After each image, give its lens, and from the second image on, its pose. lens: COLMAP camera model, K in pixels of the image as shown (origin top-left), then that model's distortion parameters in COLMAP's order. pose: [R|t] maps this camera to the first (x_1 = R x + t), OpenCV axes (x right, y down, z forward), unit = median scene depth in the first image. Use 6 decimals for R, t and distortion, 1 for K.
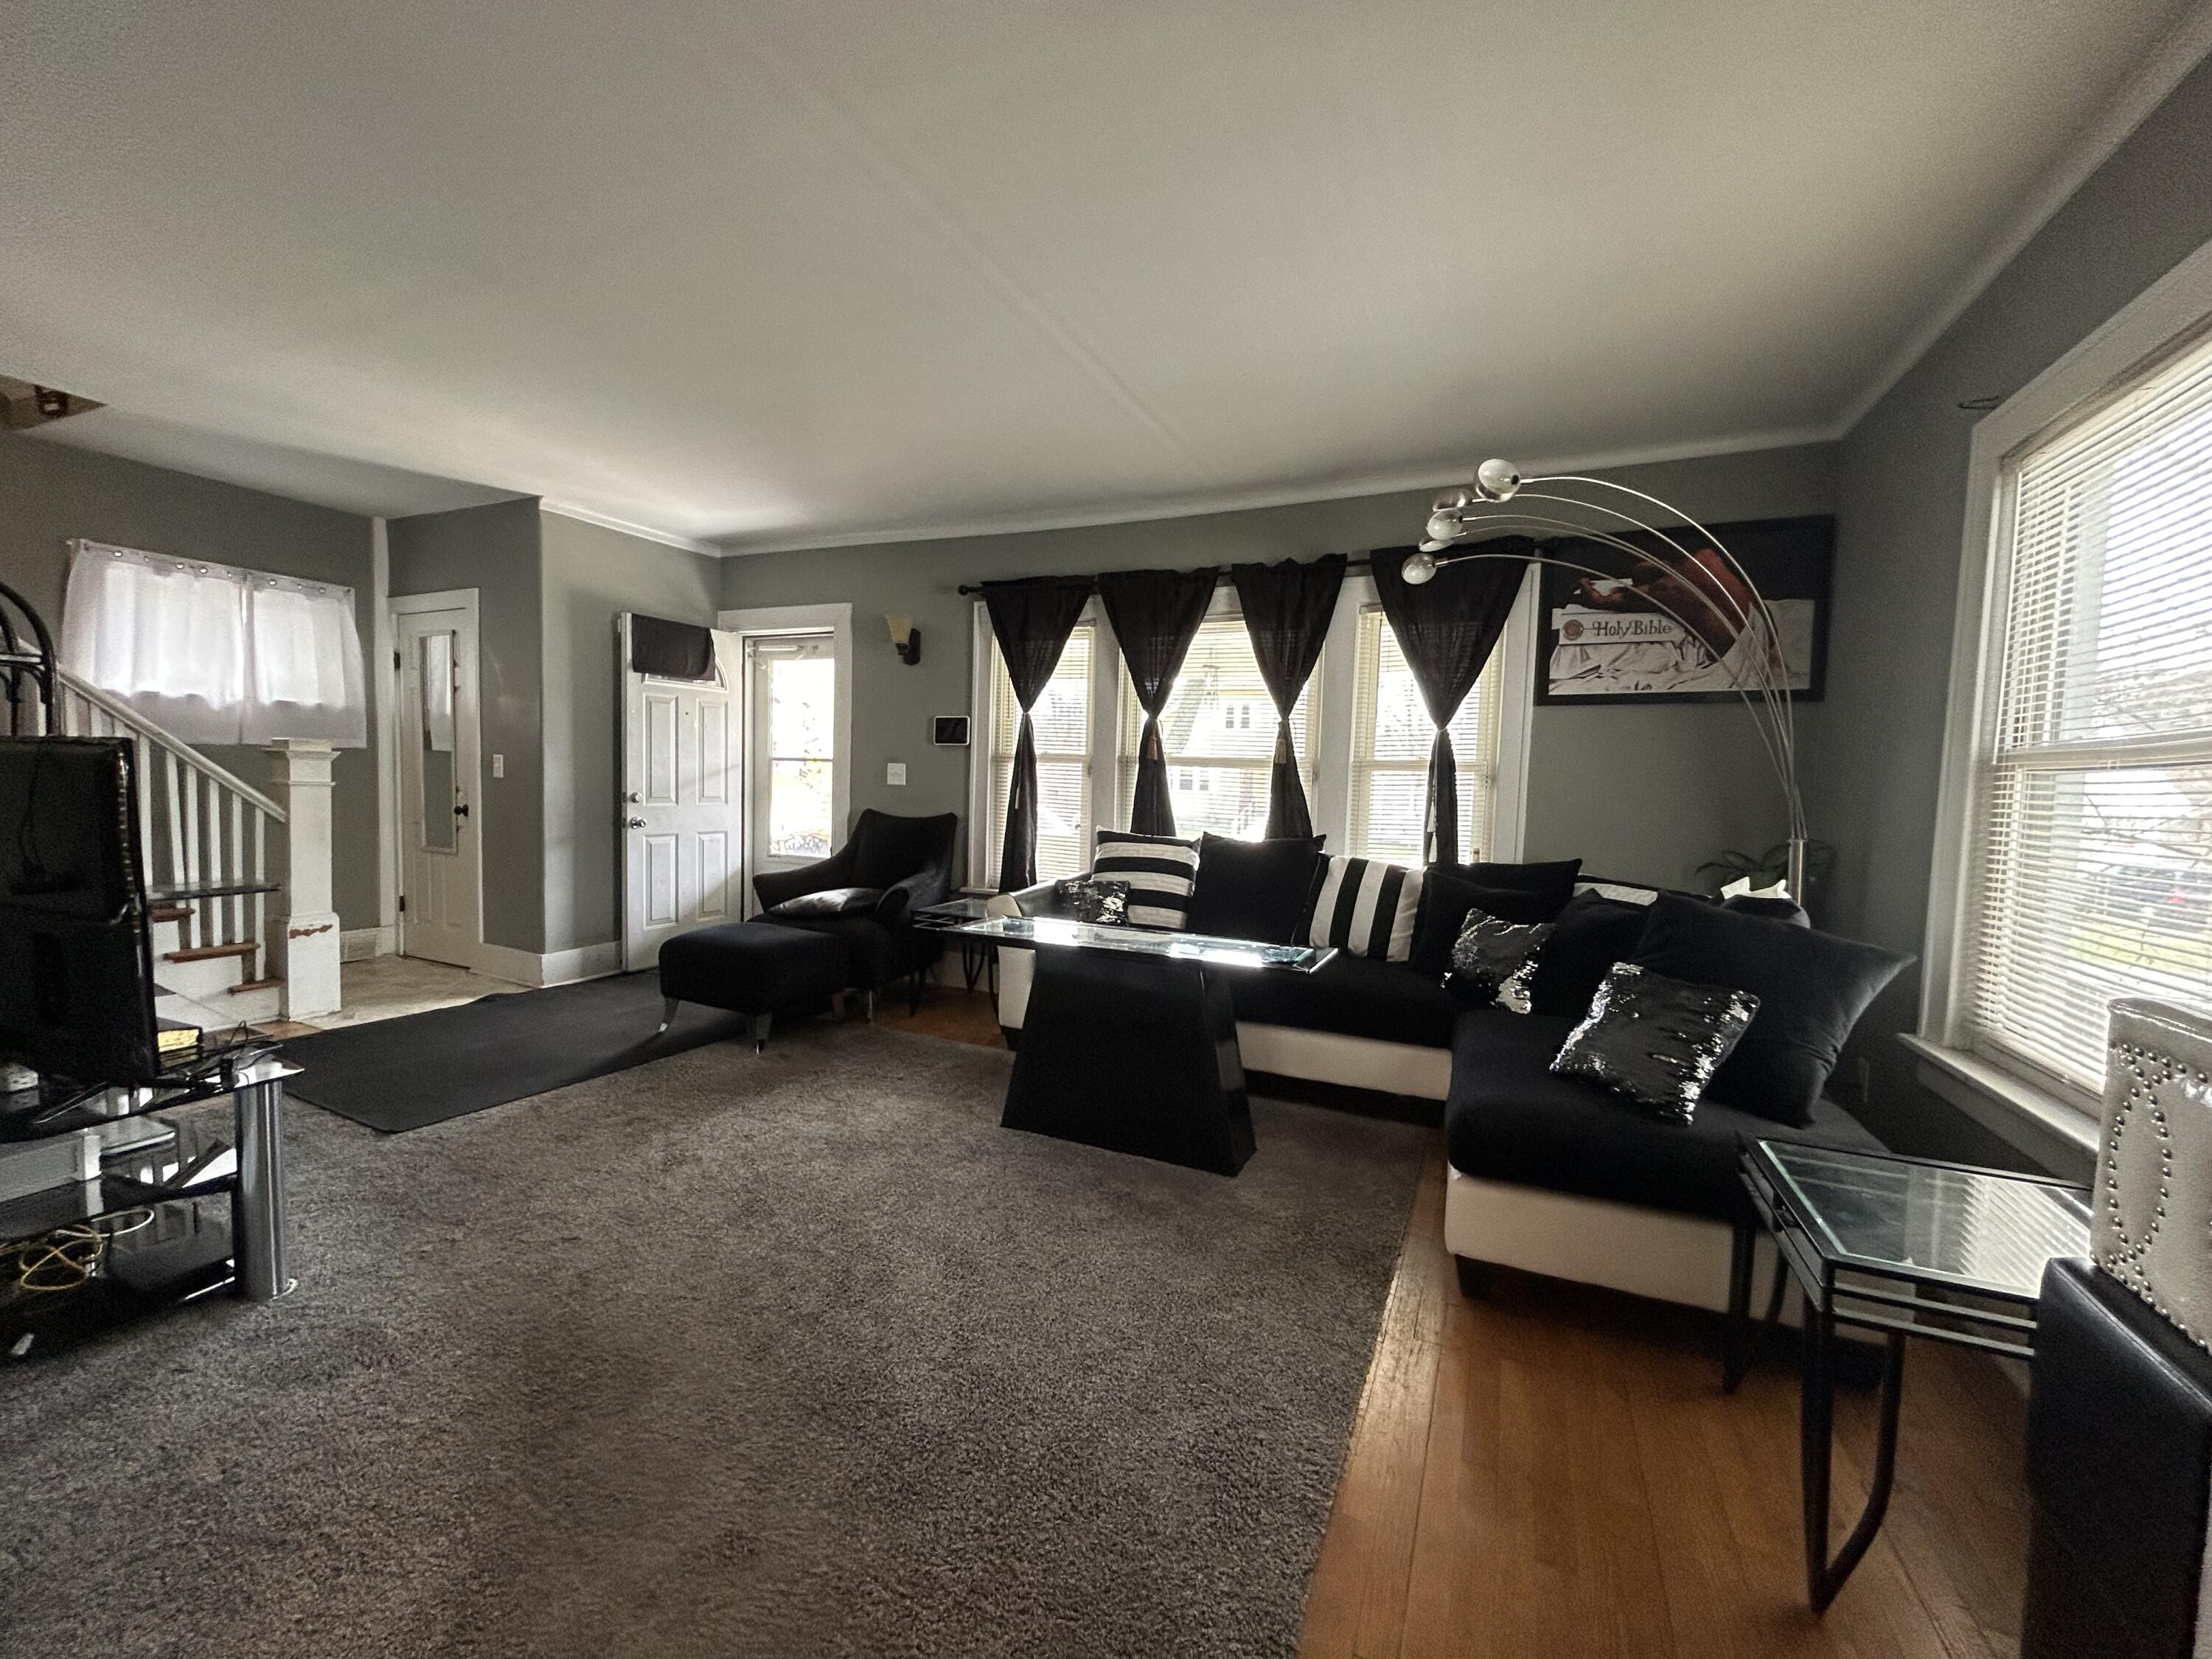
lens RADIAL K [[896.3, 0, 1106.0], [0, 896.3, 829.5], [0, 0, 1]] dist [-0.000433, 0.000095]
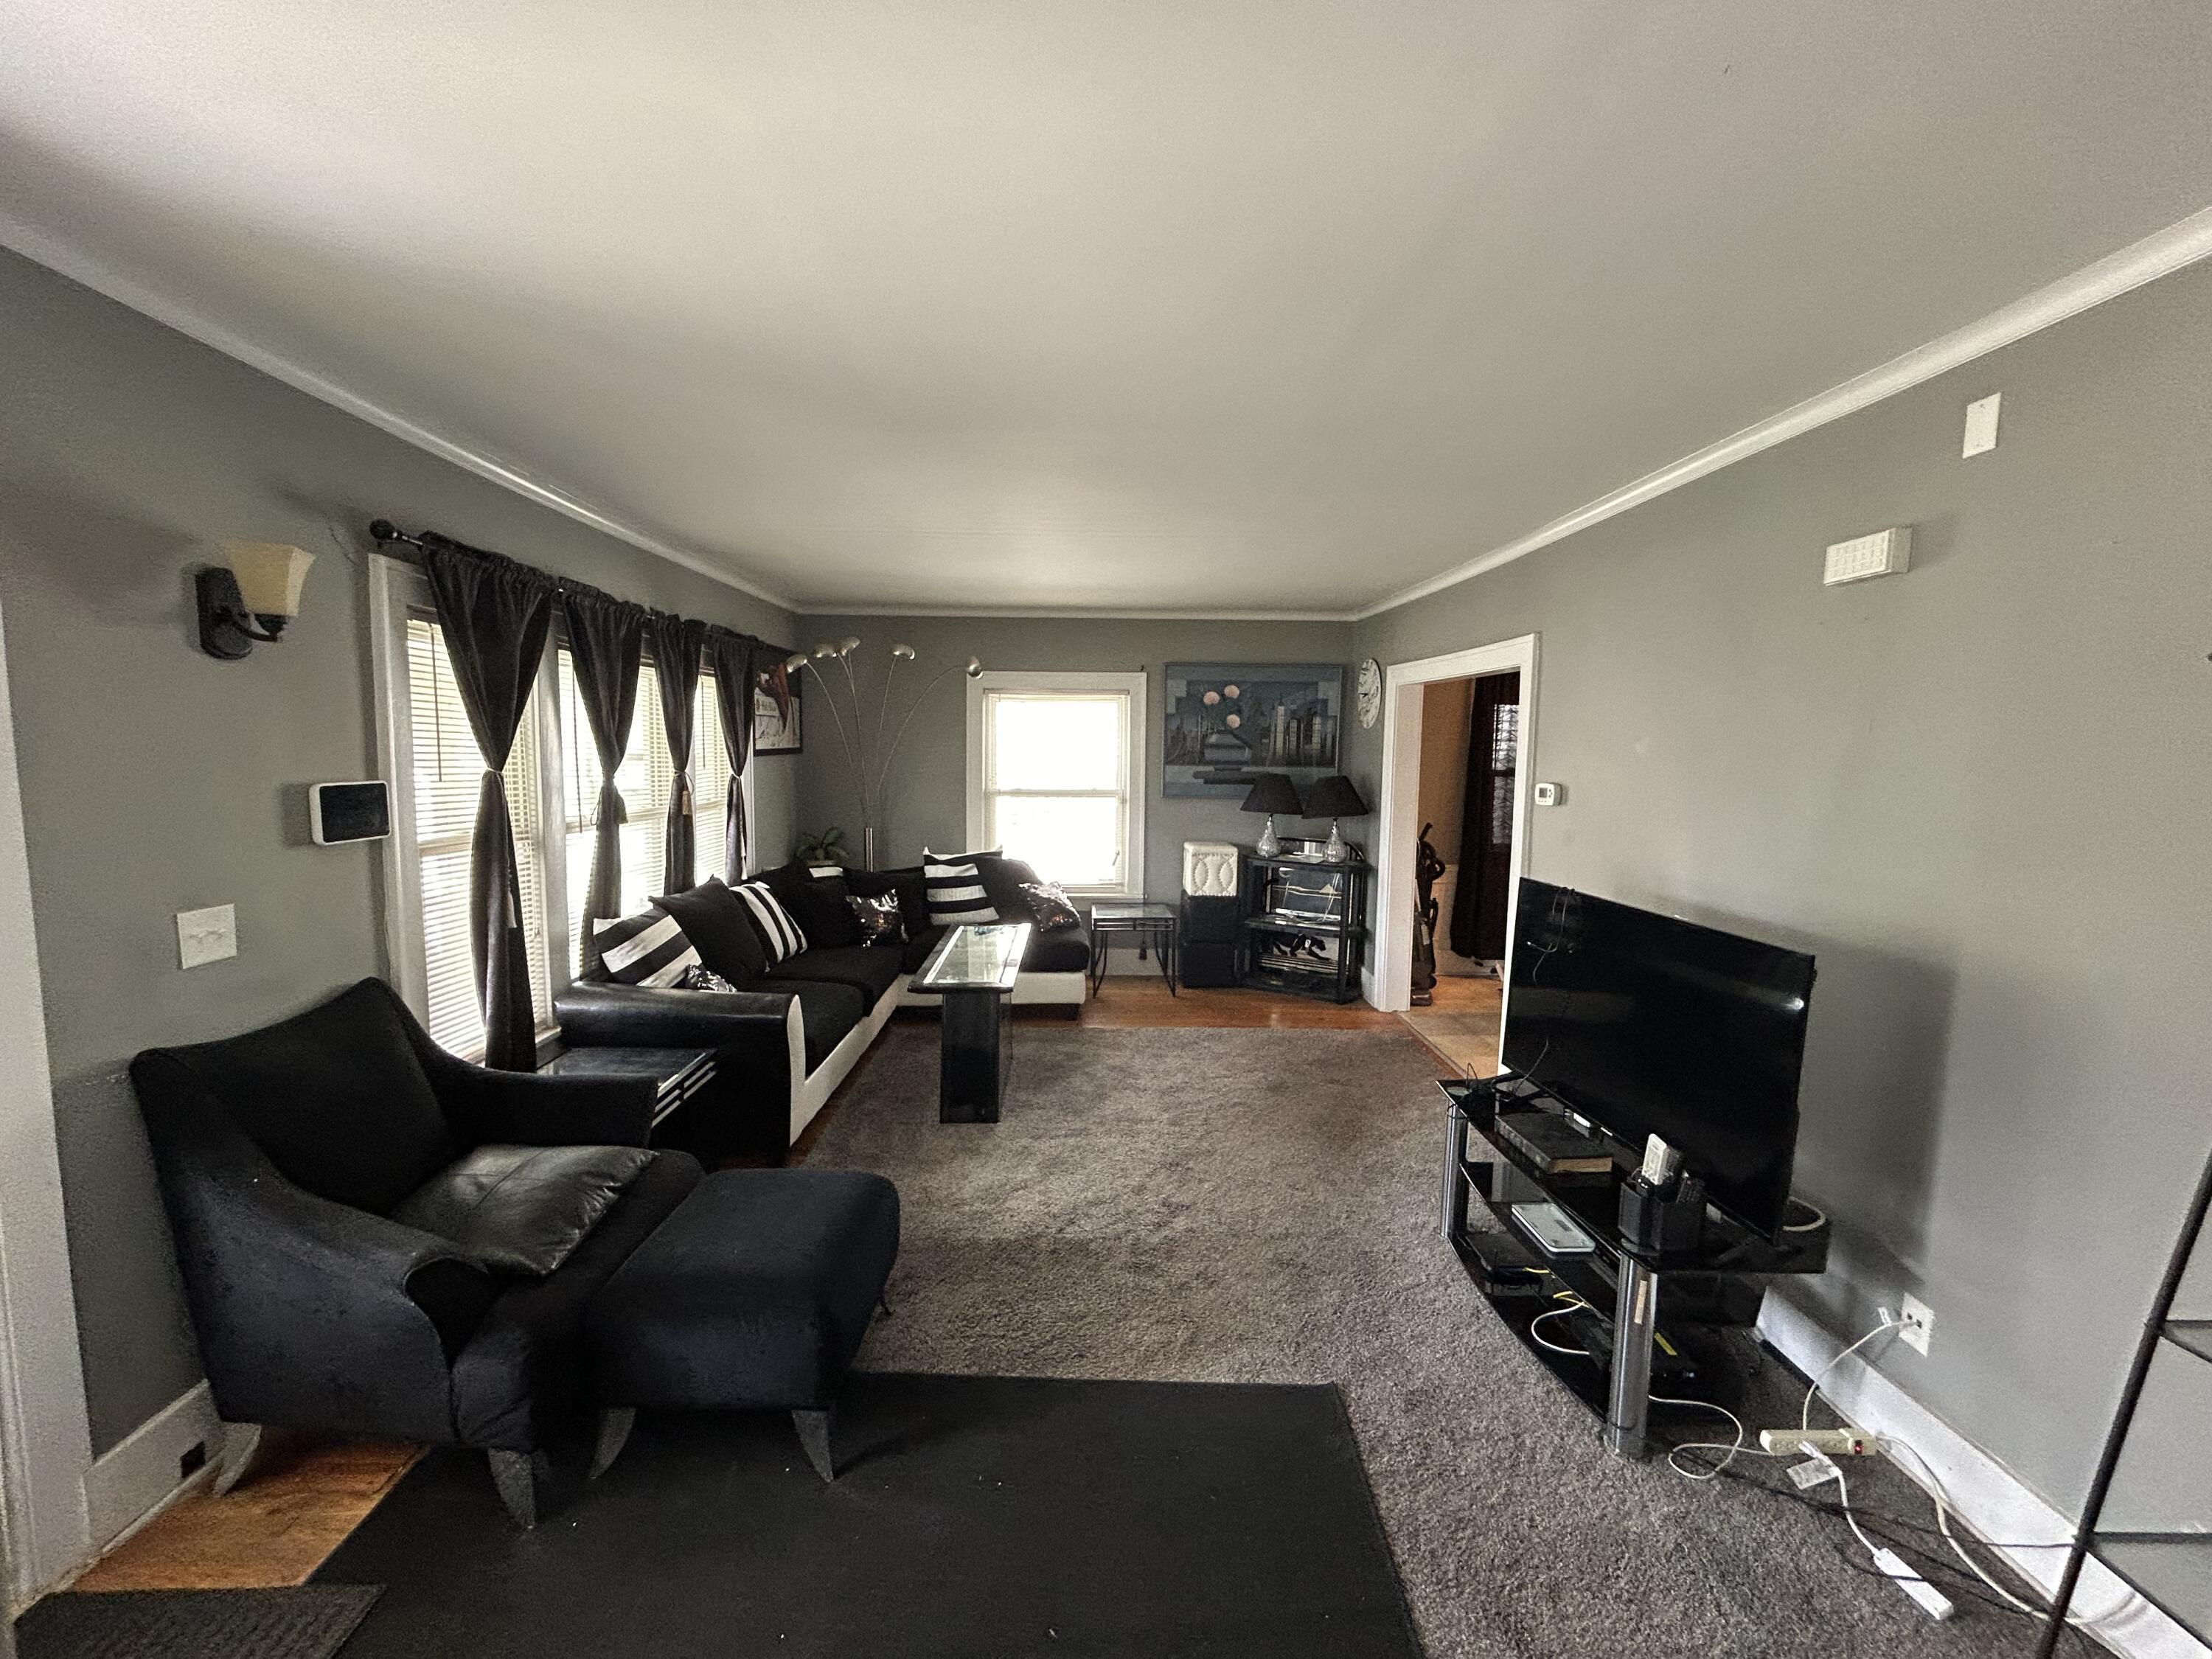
lens RADIAL K [[896.3, 0, 1106.0], [0, 896.3, 829.5], [0, 0, 1]] dist [-0.000433, 0.000095]
pose [[-0.446620, -0.126250, 0.885772, -0.801242], [0.024087, 0.987939, 0.152957, -0.168769], [-0.894399, 0.089650, -0.438193, 0.880953]]
